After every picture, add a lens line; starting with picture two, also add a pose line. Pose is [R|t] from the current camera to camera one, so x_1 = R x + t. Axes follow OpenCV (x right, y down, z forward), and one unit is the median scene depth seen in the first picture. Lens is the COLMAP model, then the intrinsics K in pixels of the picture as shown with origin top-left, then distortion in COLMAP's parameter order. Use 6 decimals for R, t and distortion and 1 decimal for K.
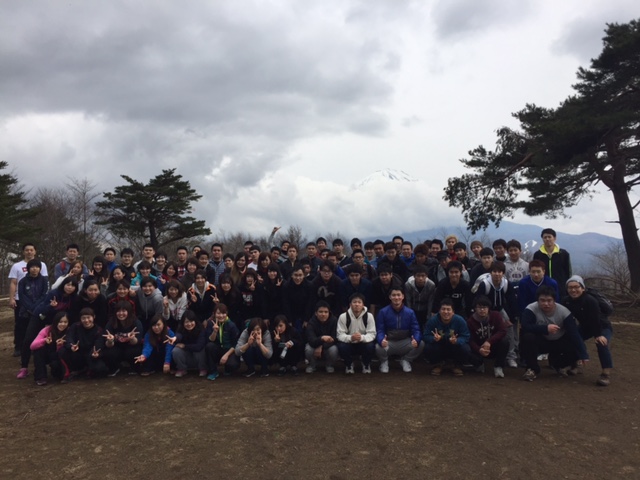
lens RADIAL K [[545.8, 0, 321.5], [0, 545.8, 240.6], [0, 0, 1]] dist [0.015506, -0.001112]
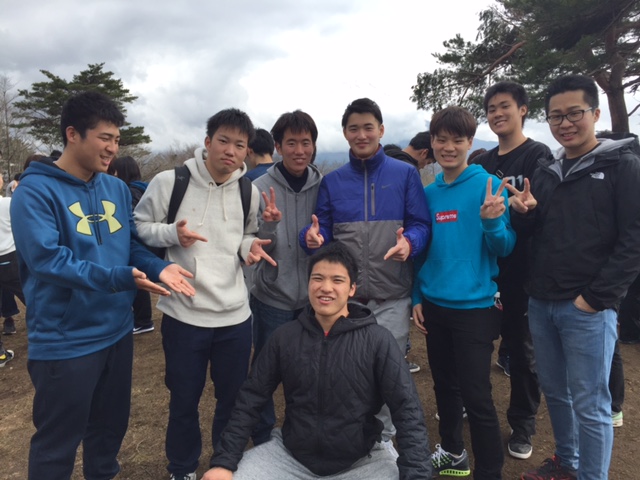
lens RADIAL K [[545.8, 0, 319.7], [0, 545.8, 238.5], [0, 0, 1]] dist [0.015506, -0.001112]
pose [[0.998049, 0.006092, 0.062138, 0.033232], [-0.015408, 0.988480, 0.150563, 0.009403], [-0.060505, -0.151227, 0.986646, 0.150689]]
